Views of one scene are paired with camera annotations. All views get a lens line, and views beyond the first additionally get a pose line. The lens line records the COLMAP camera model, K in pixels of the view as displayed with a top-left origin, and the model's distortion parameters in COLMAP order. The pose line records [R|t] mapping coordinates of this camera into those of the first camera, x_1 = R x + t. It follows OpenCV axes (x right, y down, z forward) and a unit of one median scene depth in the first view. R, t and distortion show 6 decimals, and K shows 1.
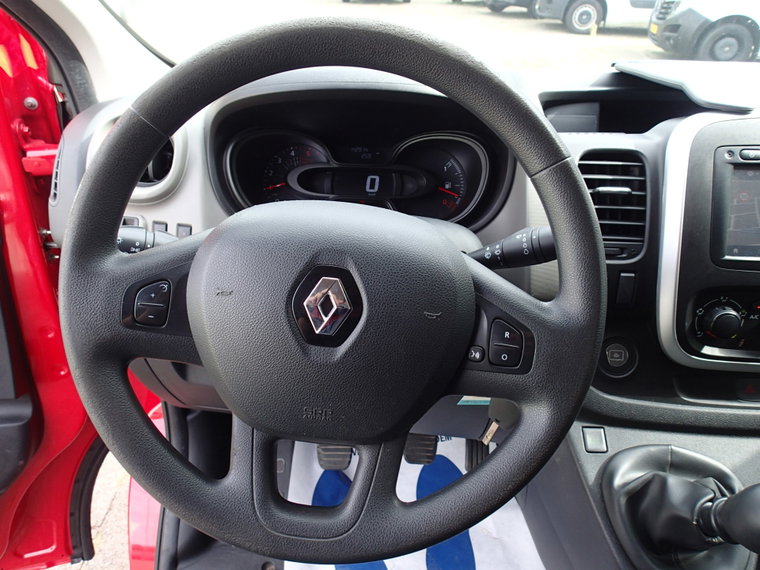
lens RADIAL K [[565.6, 0, 382.7], [0, 565.6, 283.1], [0, 0, 1]] dist [0.006384, 0.010667]
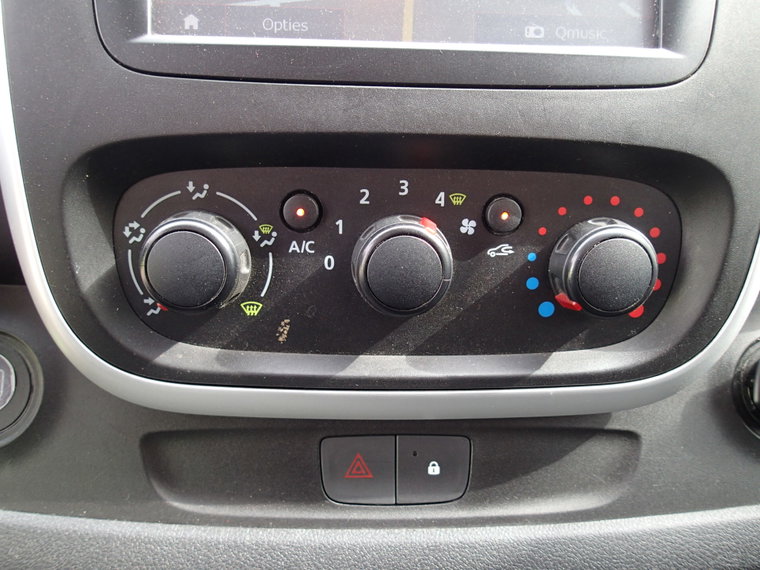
lens RADIAL K [[565.6, 0, 380.6], [0, 565.6, 280.6], [0, 0, 1]] dist [0.006384, 0.010667]
pose [[0.997367, -0.014399, 0.071071, 0.632810], [0.021714, 0.994419, -0.103247, 0.106414], [-0.069188, 0.104519, 0.992113, 0.631508]]
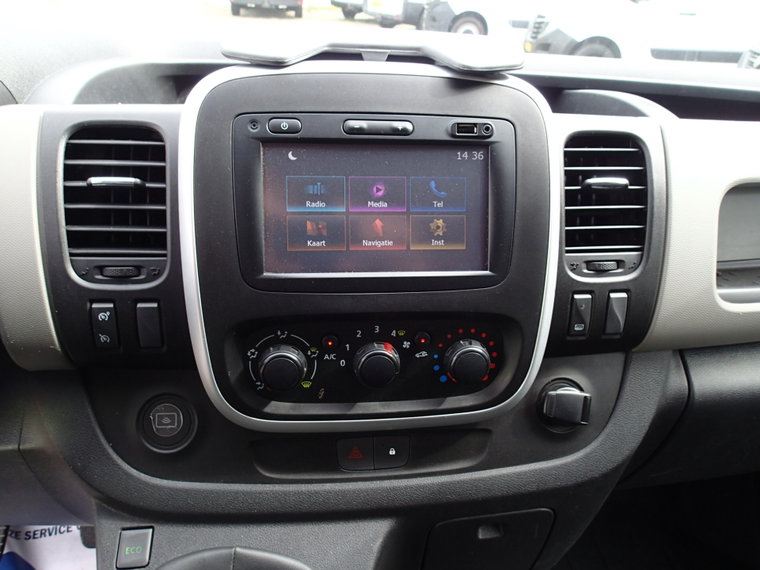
lens RADIAL K [[565.6, 0, 378.6], [0, 565.6, 283.0], [0, 0, 1]] dist [0.006384, 0.010667]
pose [[0.988290, -0.042306, 0.146604, 0.575112], [0.046049, 0.998692, -0.022231, -0.012788], [-0.145471, 0.028722, 0.988945, 0.272625]]
